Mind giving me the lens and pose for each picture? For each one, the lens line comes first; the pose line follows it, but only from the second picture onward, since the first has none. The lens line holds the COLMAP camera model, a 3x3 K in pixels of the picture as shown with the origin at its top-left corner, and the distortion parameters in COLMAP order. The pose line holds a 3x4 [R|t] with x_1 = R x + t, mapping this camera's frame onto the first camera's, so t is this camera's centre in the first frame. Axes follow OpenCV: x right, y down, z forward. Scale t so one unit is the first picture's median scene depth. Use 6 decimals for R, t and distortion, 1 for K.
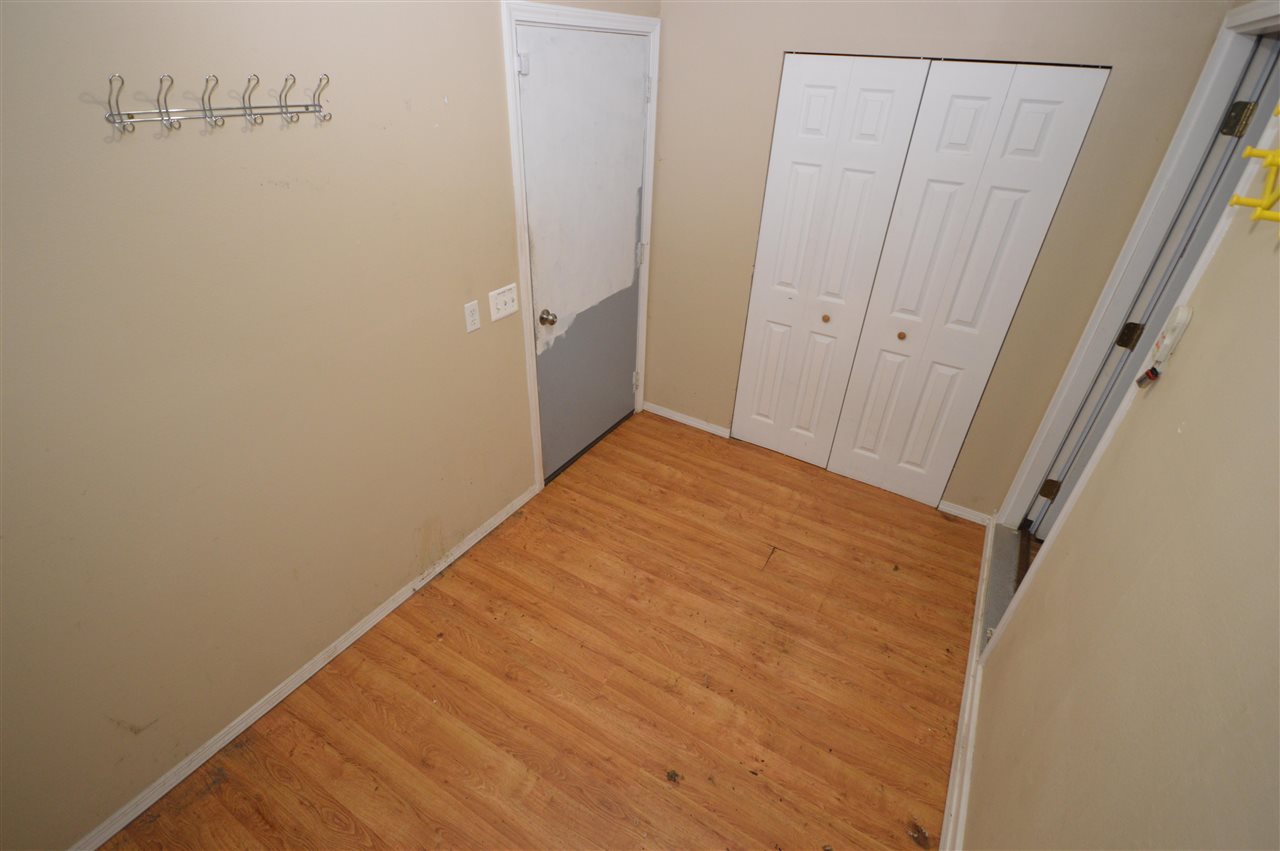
lens RADIAL K [[591.6, 0, 644.1], [0, 591.6, 424.5], [0, 0, 1]] dist [0.000742, 0.002140]
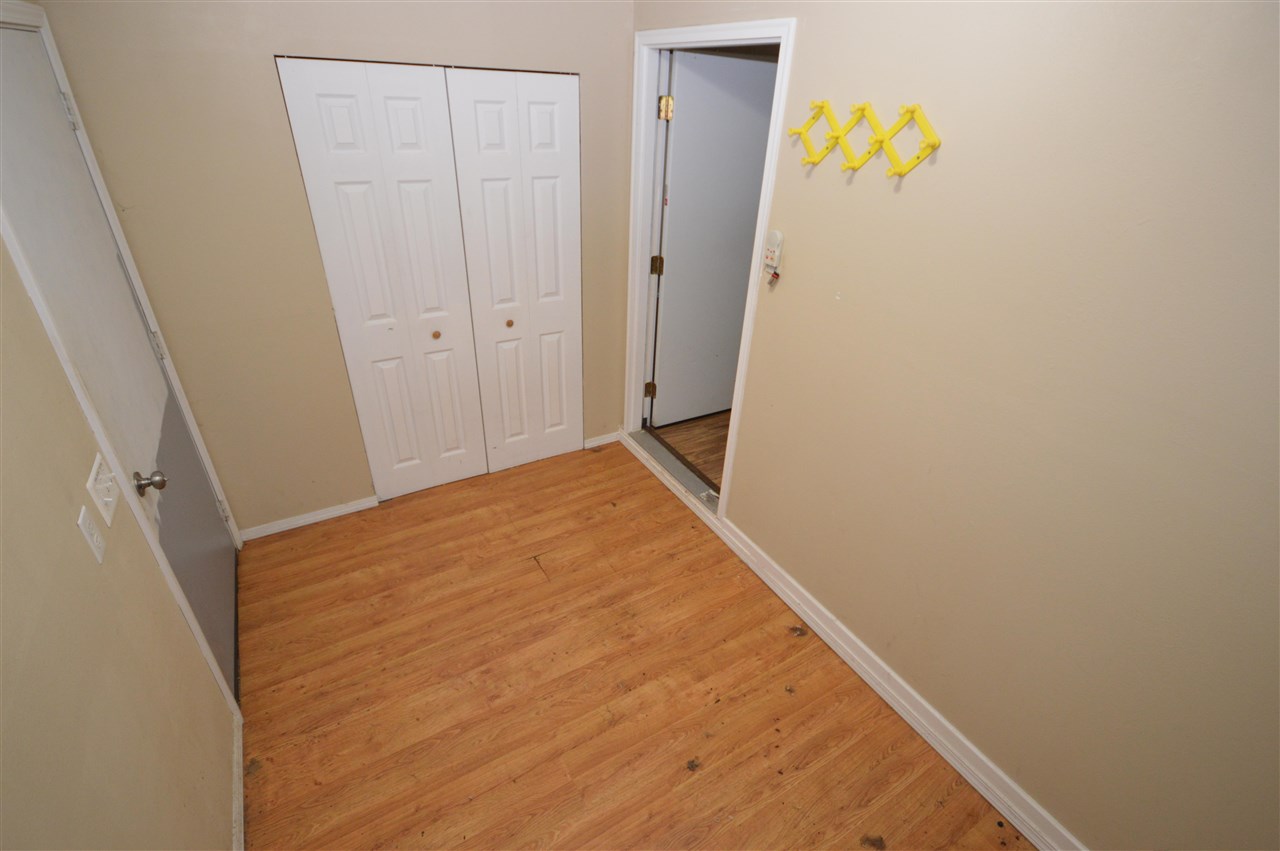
lens RADIAL K [[591.6, 0, 644.1], [0, 591.6, 424.5], [0, 0, 1]] dist [0.000742, 0.002140]
pose [[0.475801, -0.456715, 0.751682, -0.371552], [0.446876, 0.861621, 0.240648, -0.155696], [-0.757572, 0.221408, 0.614055, 0.218114]]
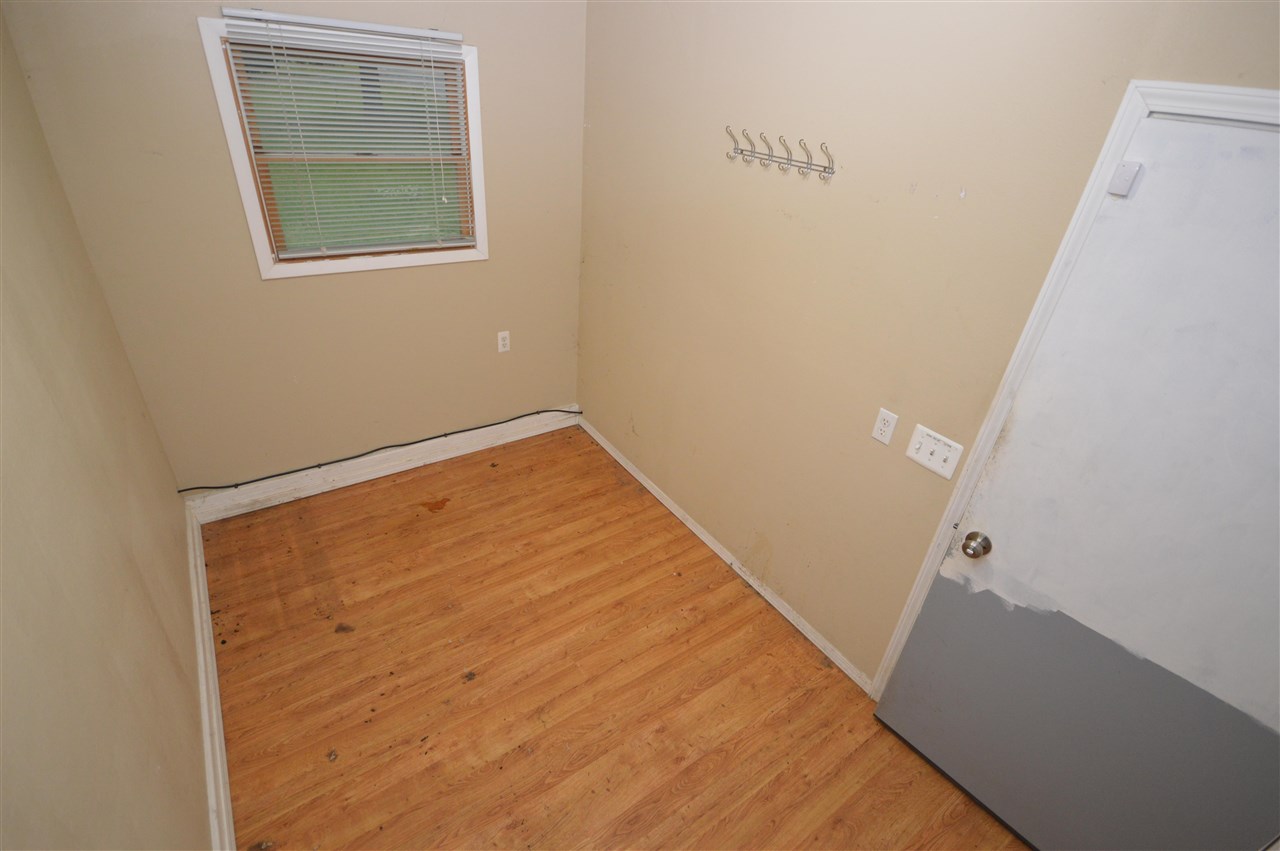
lens RADIAL K [[591.6, 0, 644.1], [0, 591.6, 424.5], [0, 0, 1]] dist [0.000742, 0.002140]
pose [[-0.406092, 0.393455, -0.824793, 0.508557], [-0.567676, 0.598680, 0.565090, -0.425196], [0.716124, 0.697694, -0.019764, 0.684157]]
